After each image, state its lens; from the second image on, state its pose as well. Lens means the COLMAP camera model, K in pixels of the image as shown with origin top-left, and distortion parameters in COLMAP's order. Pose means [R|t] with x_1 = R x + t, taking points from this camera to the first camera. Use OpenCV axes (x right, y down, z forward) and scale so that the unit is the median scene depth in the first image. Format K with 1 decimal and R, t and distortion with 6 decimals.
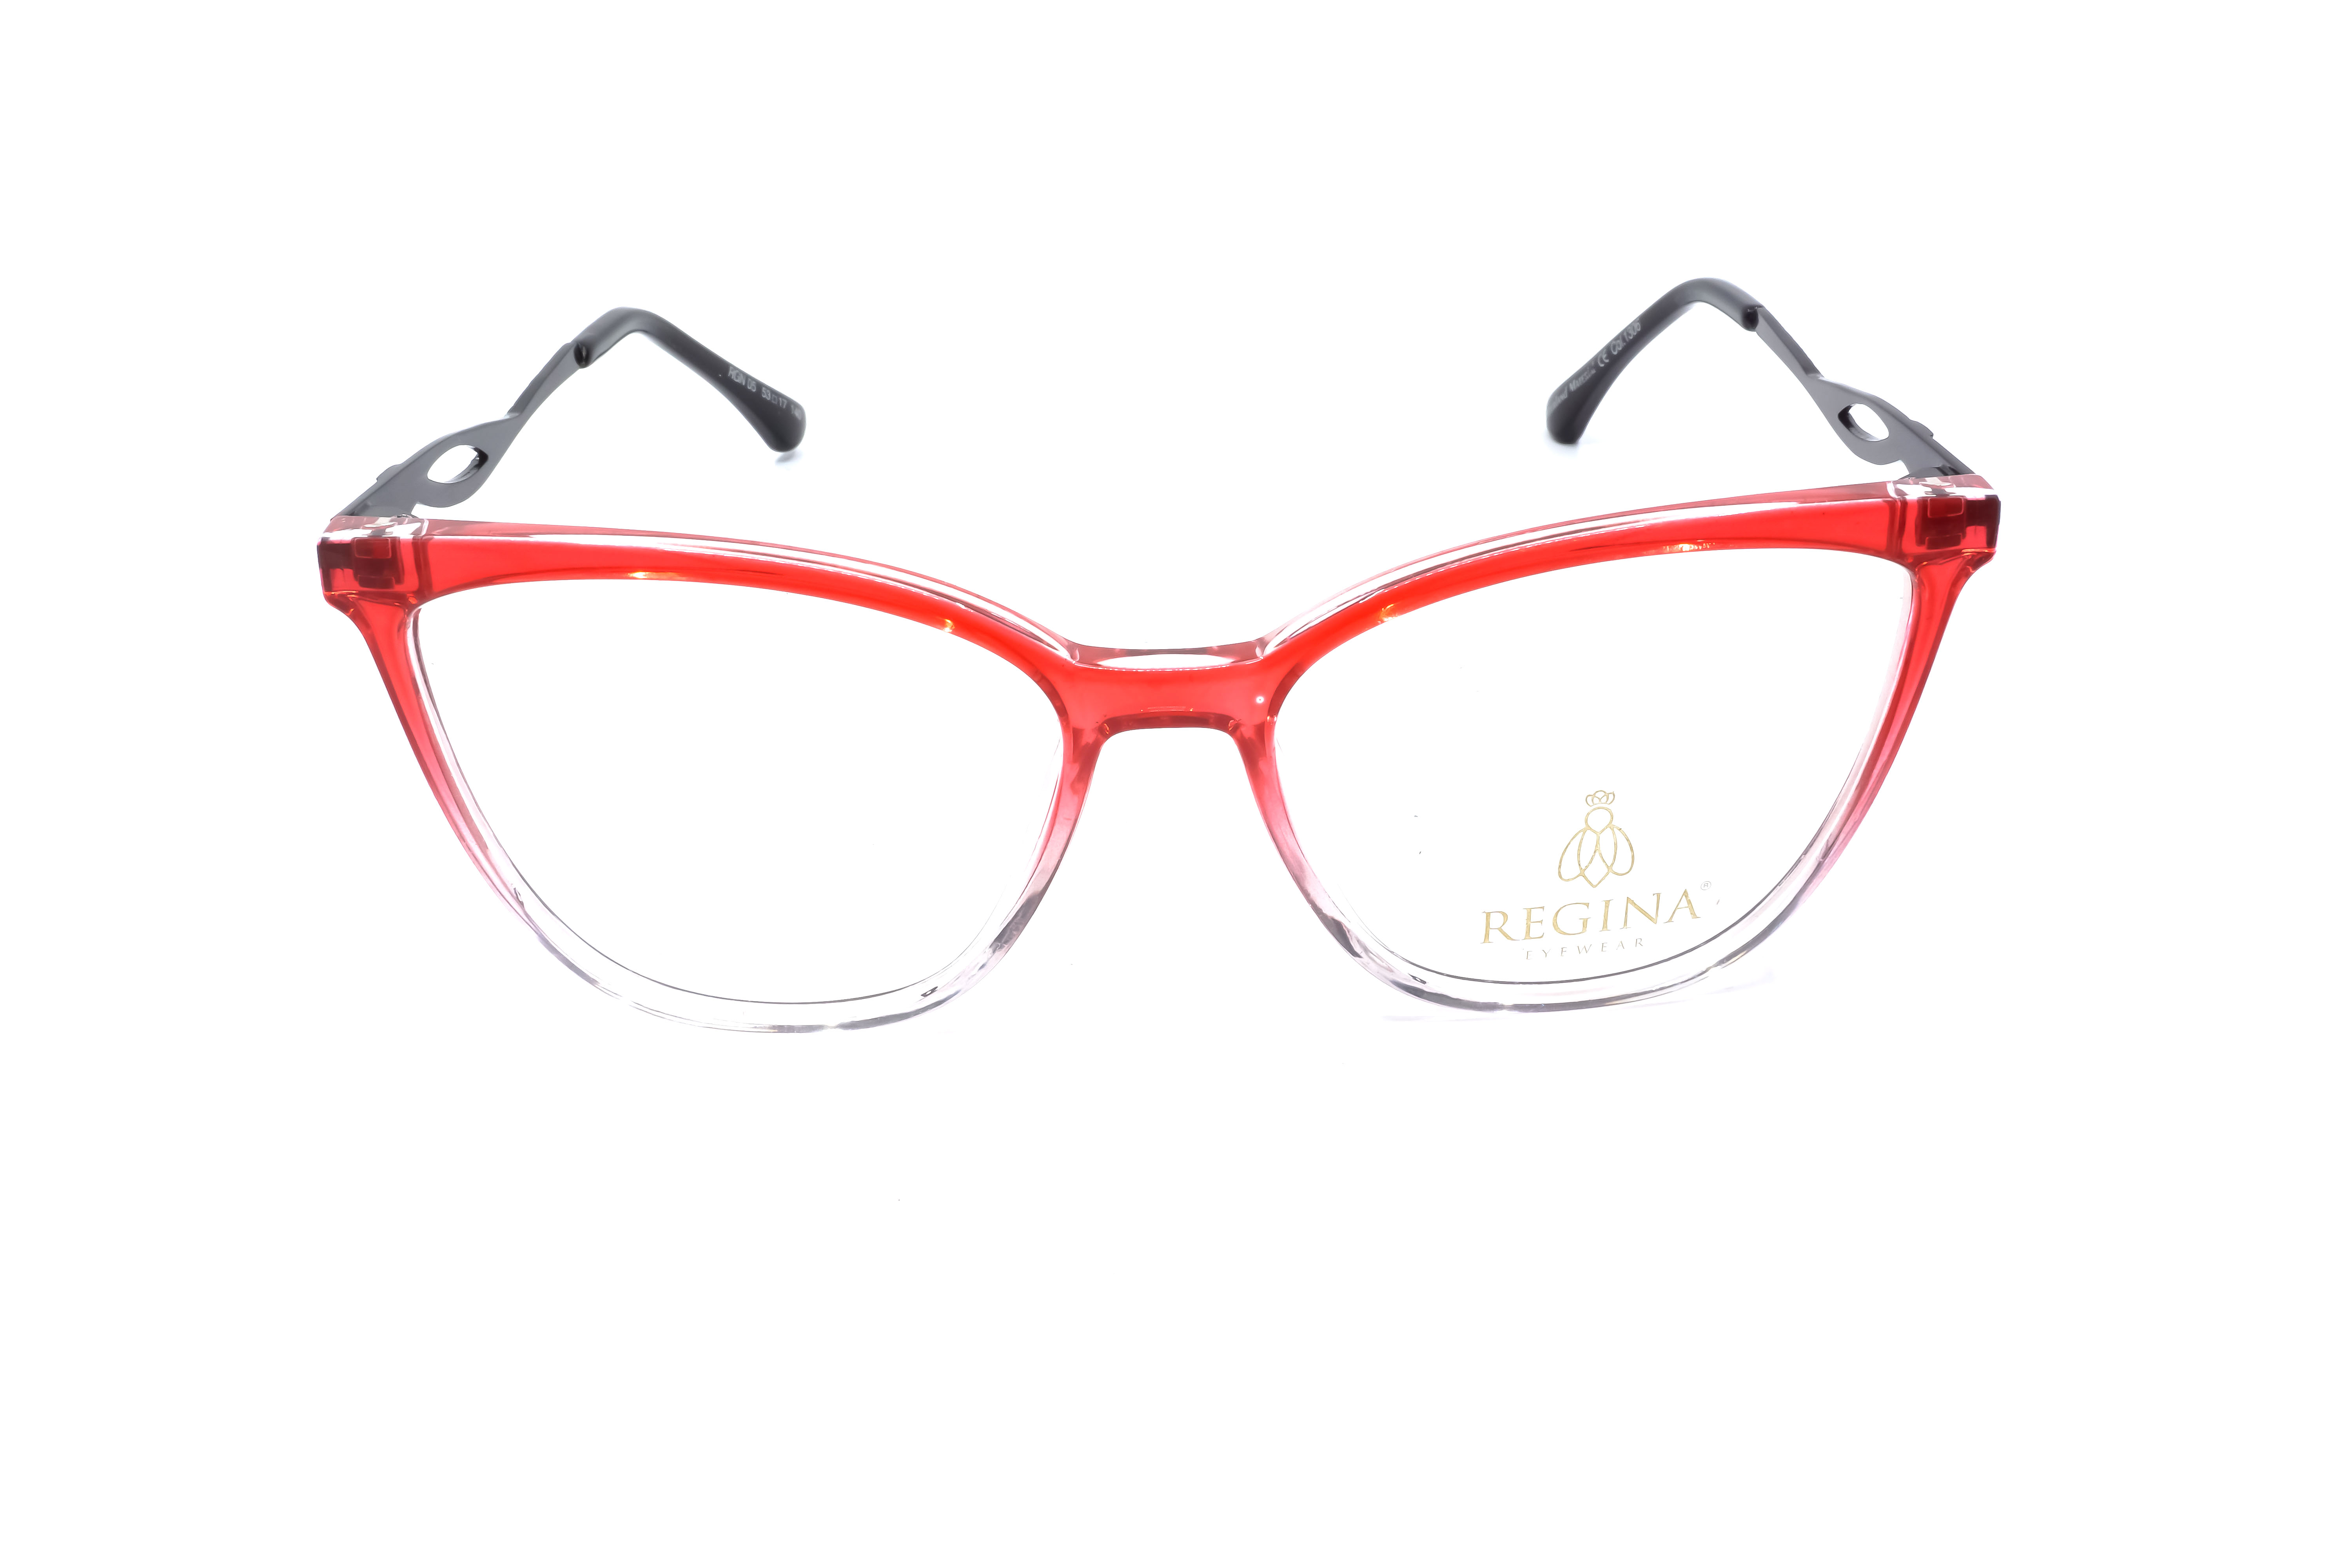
lens RADIAL K [[2379.0, 0, 1176.0], [0, 2379.0, 784.0], [0, 0, 1]] dist [0.039962, -0.000359]
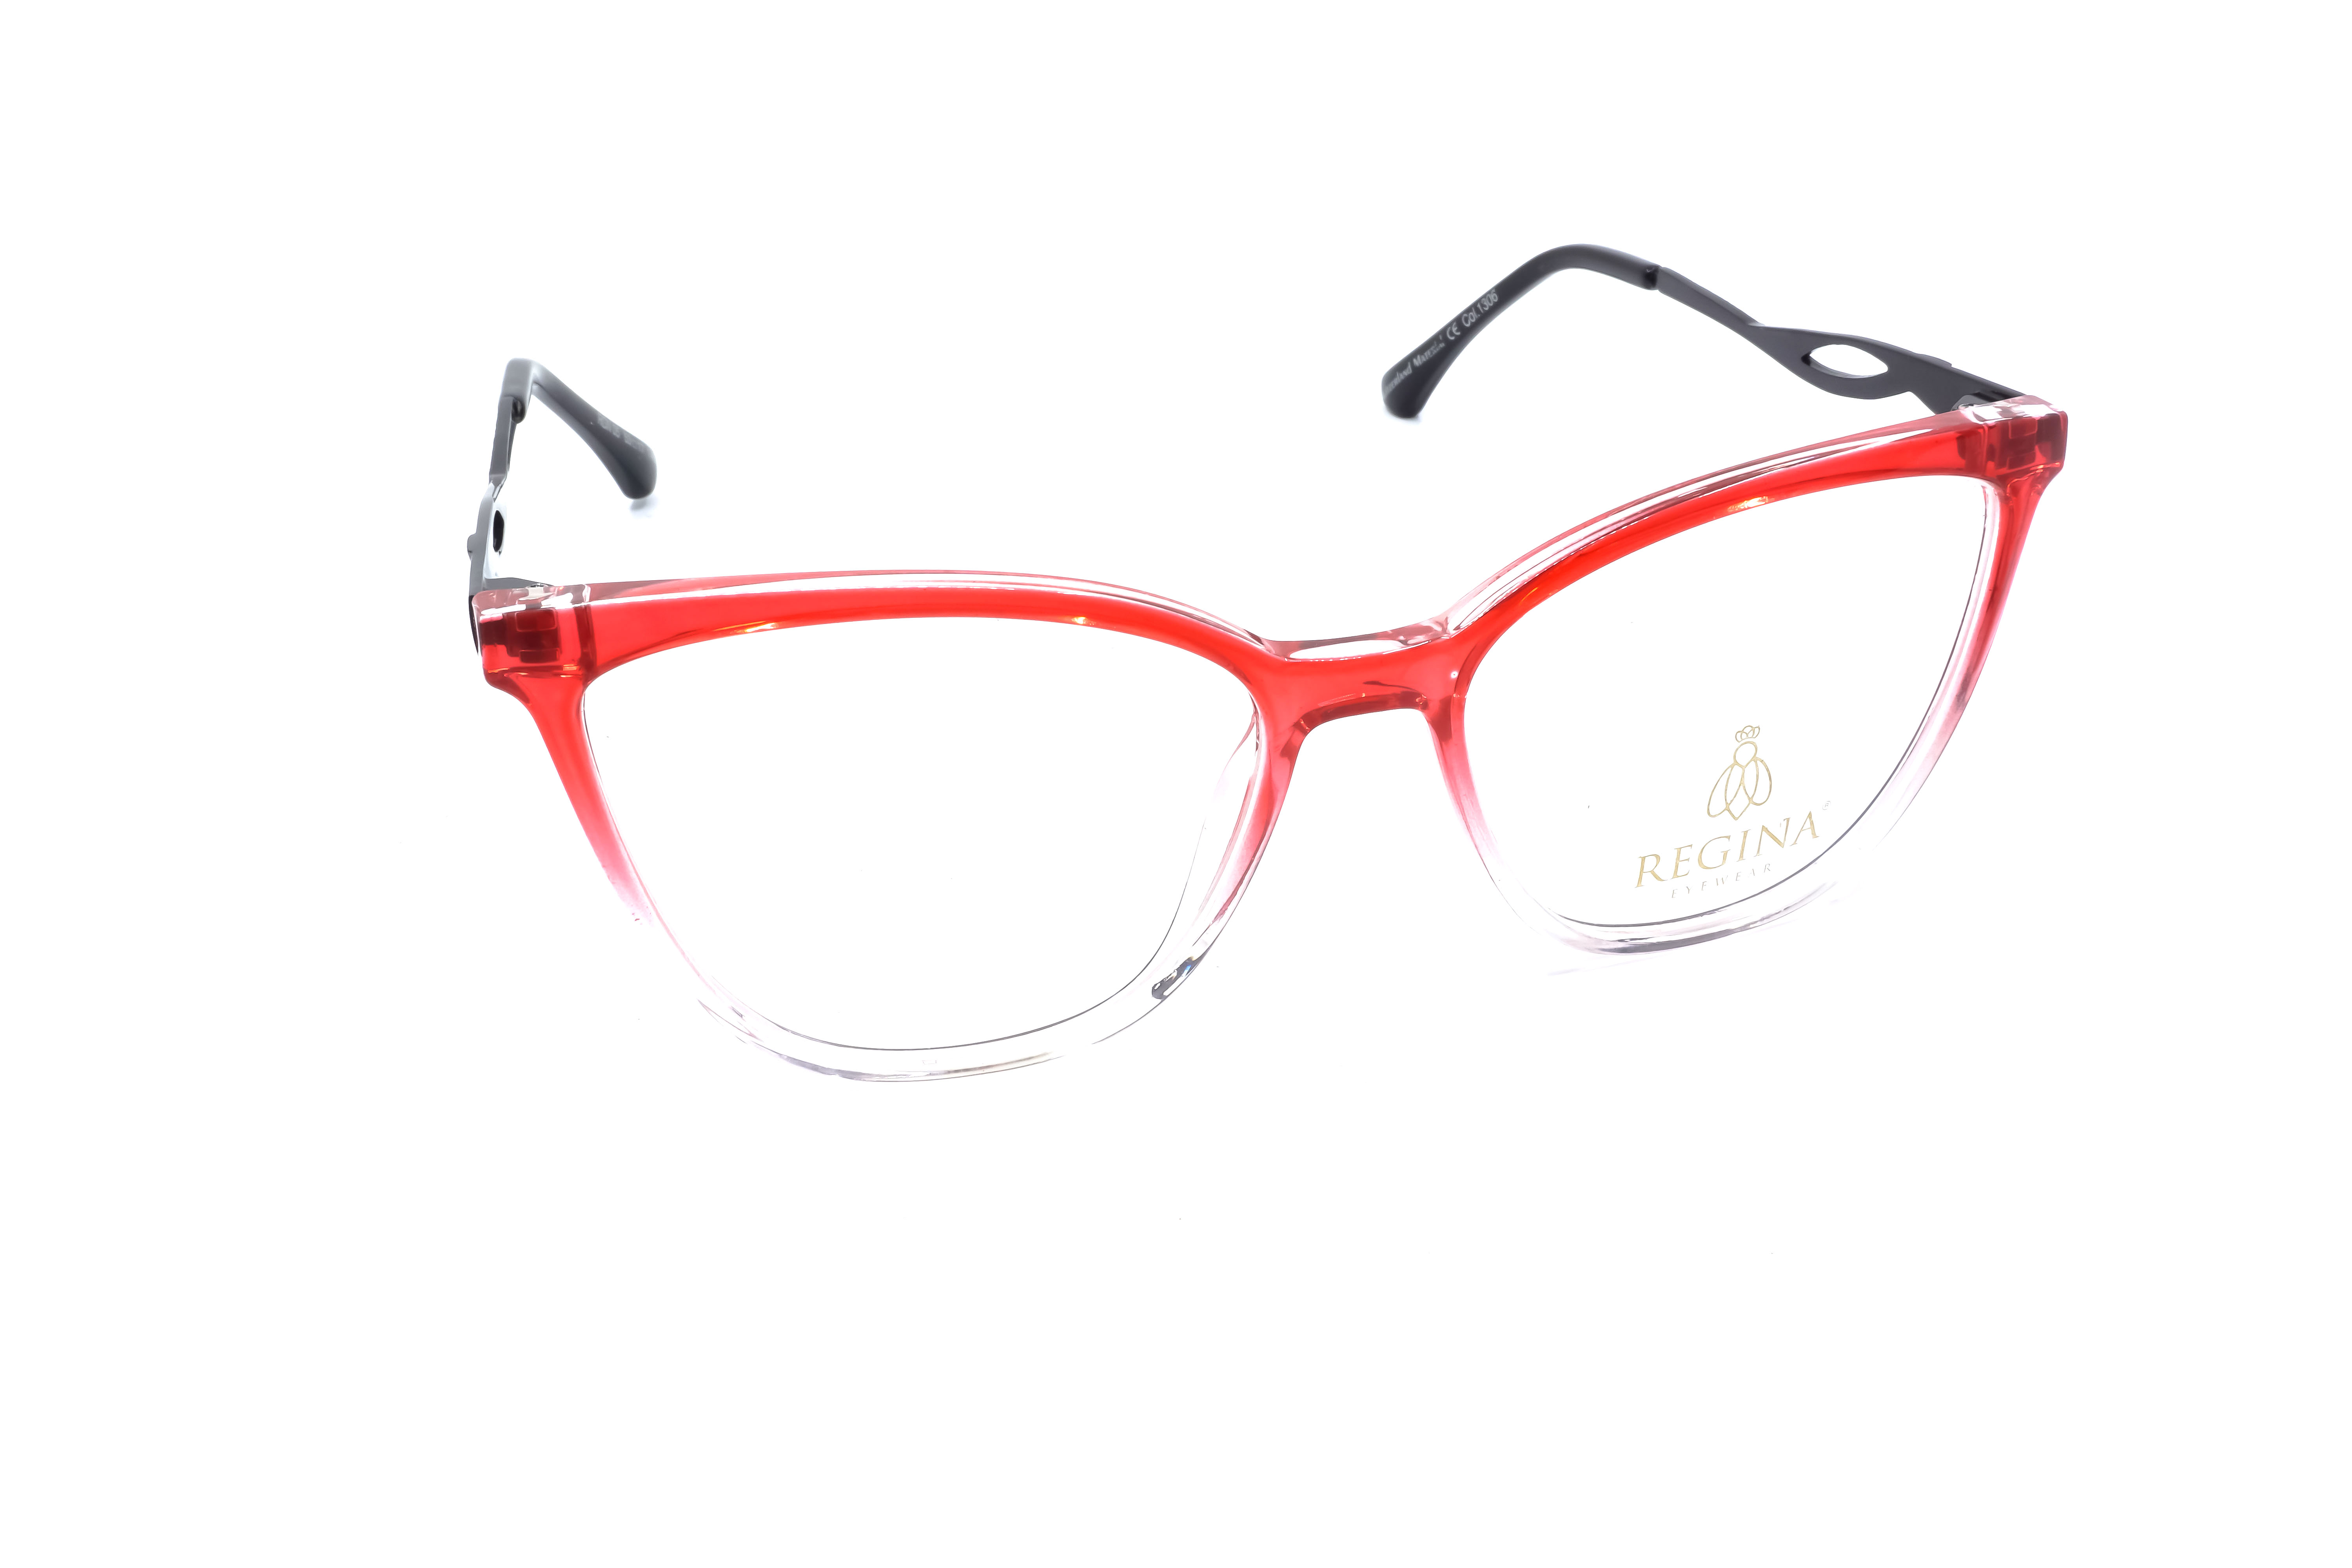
lens RADIAL K [[2402.1, 0, 1179.7], [0, 2402.1, 833.3], [0, 0, 1]] dist [-0.002822, -0.002213]
pose [[0.968829, -0.127530, 0.212383, -0.287672], [0.124599, 0.991835, 0.027188, -0.009957], [-0.214116, 0.000122, 0.976808, 0.021648]]
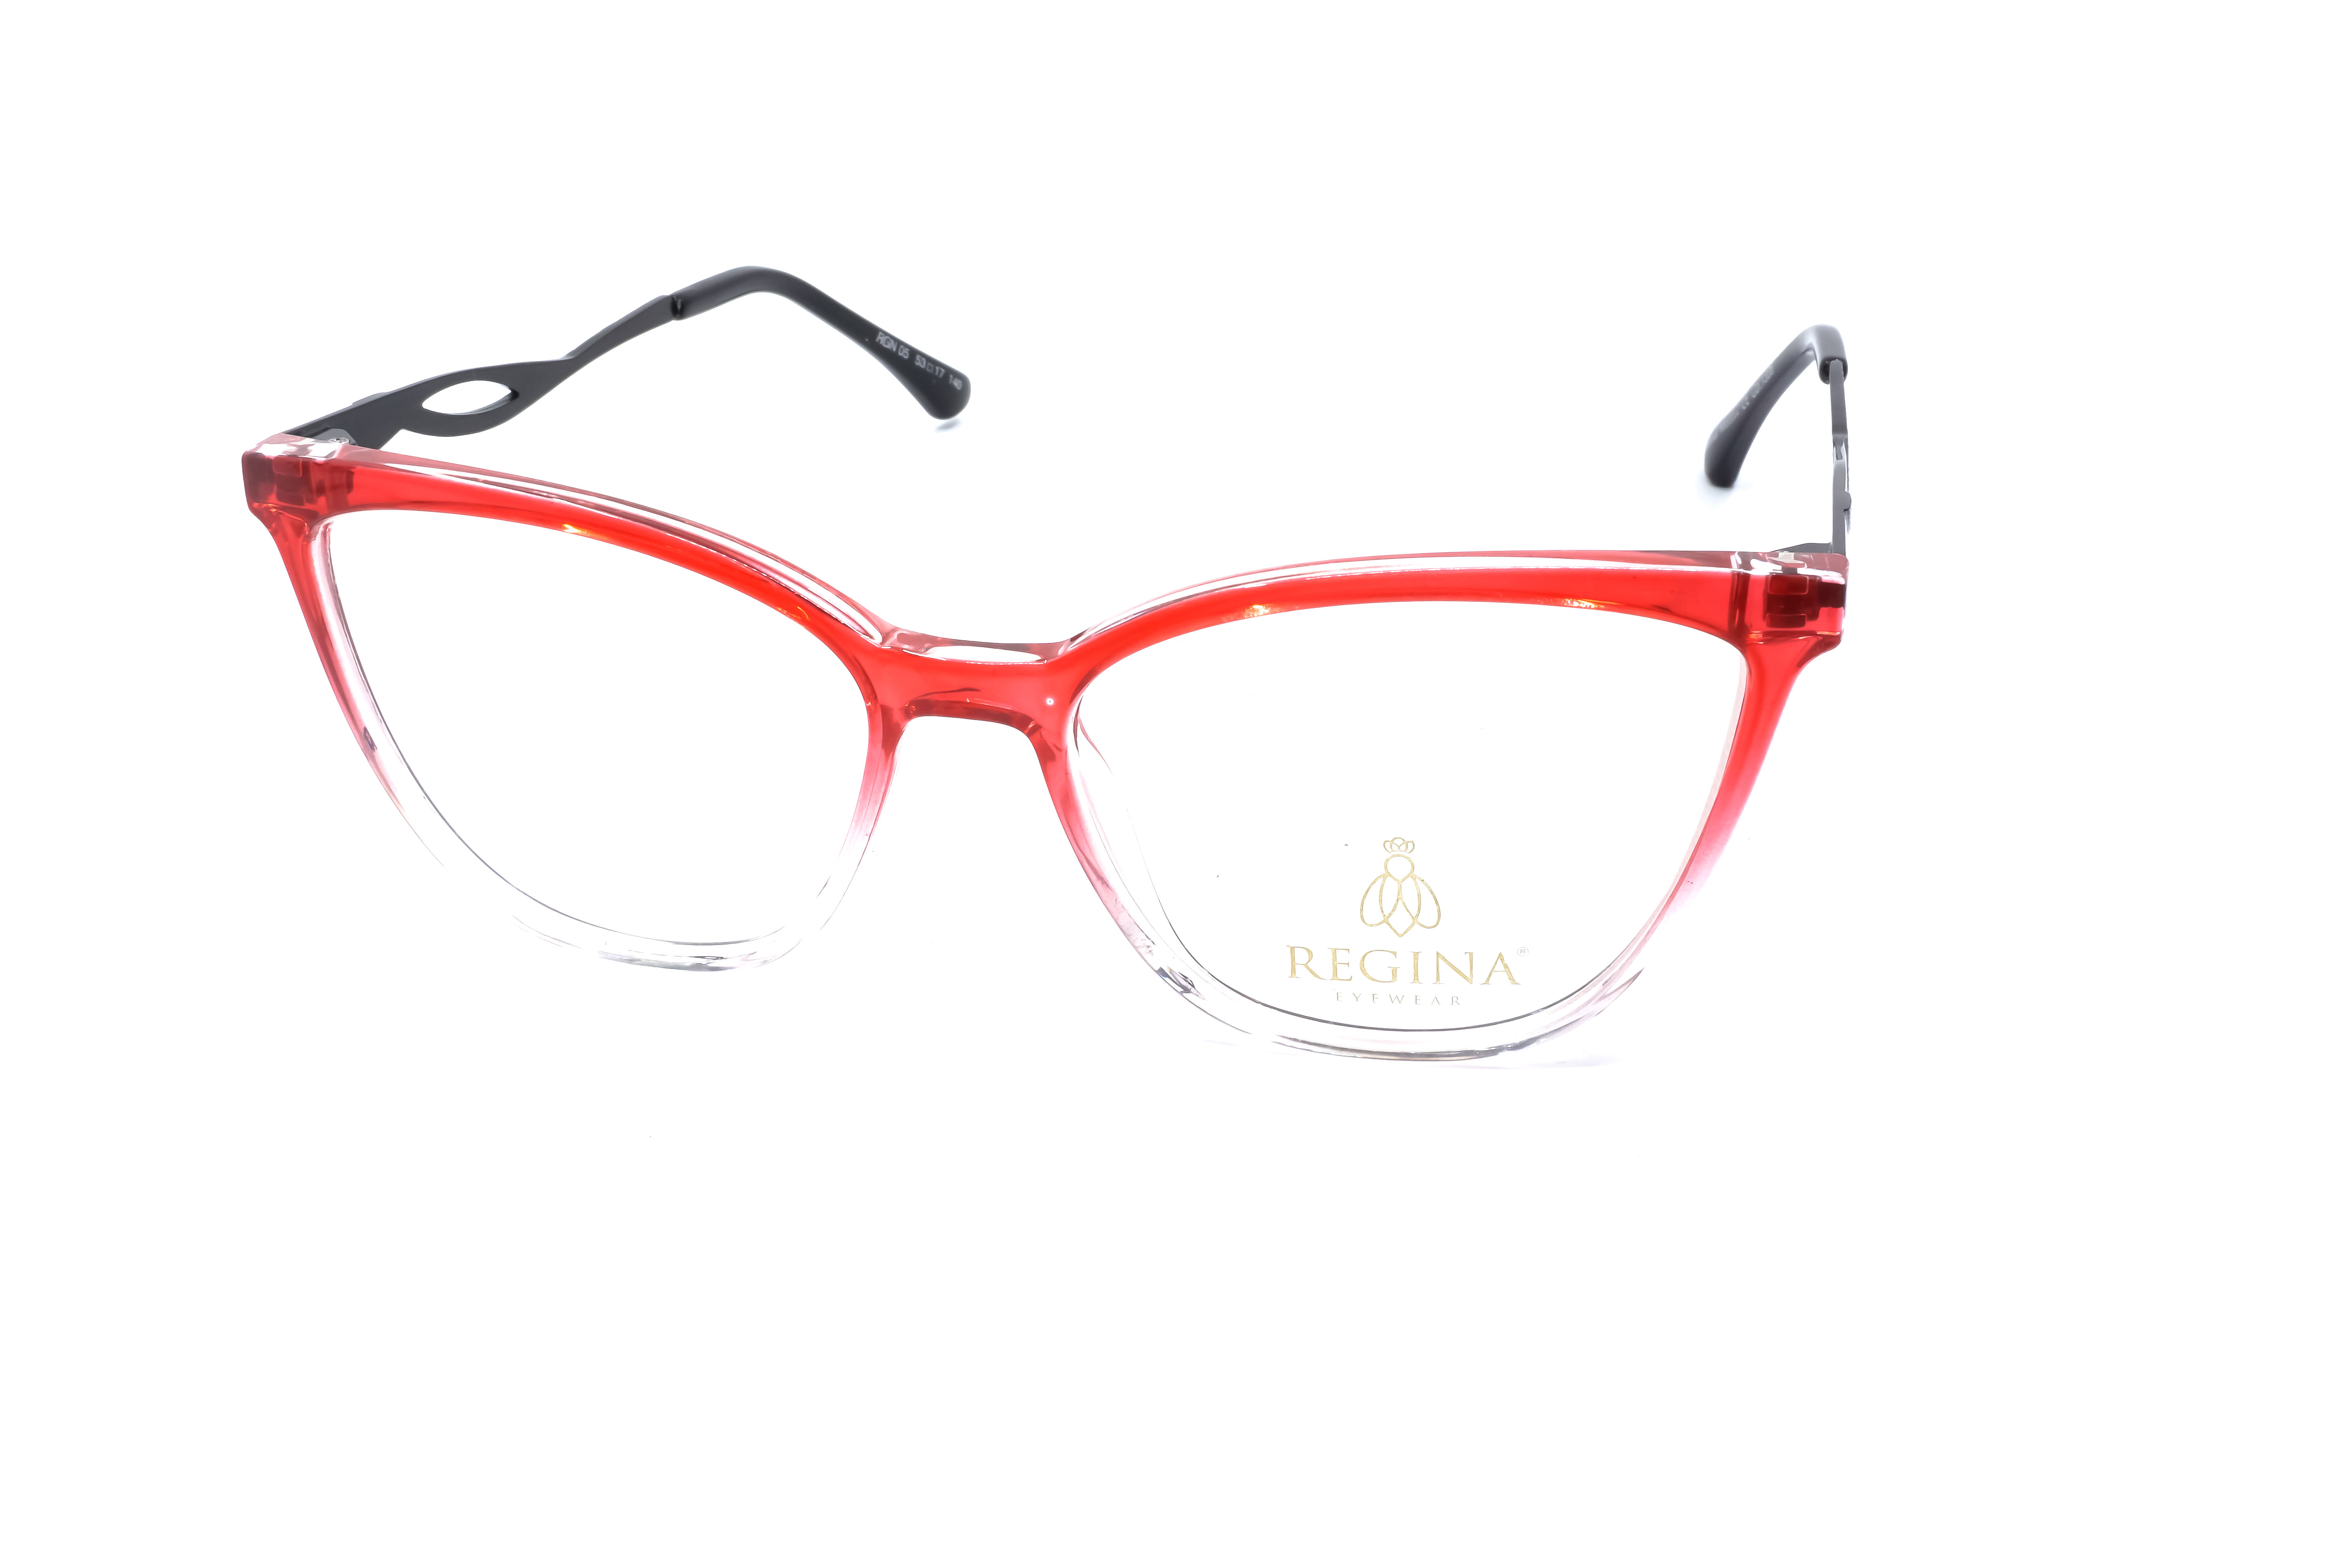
lens RADIAL K [[2361.9, 0, 1176.0], [0, 2361.9, 784.0], [0, 0, 1]] dist [0.019211, -0.011971]
pose [[0.966958, 0.127281, -0.220890, 0.293160], [-0.125976, 0.991831, 0.020047, -0.026062], [0.221638, 0.008442, 0.975093, 0.042849]]
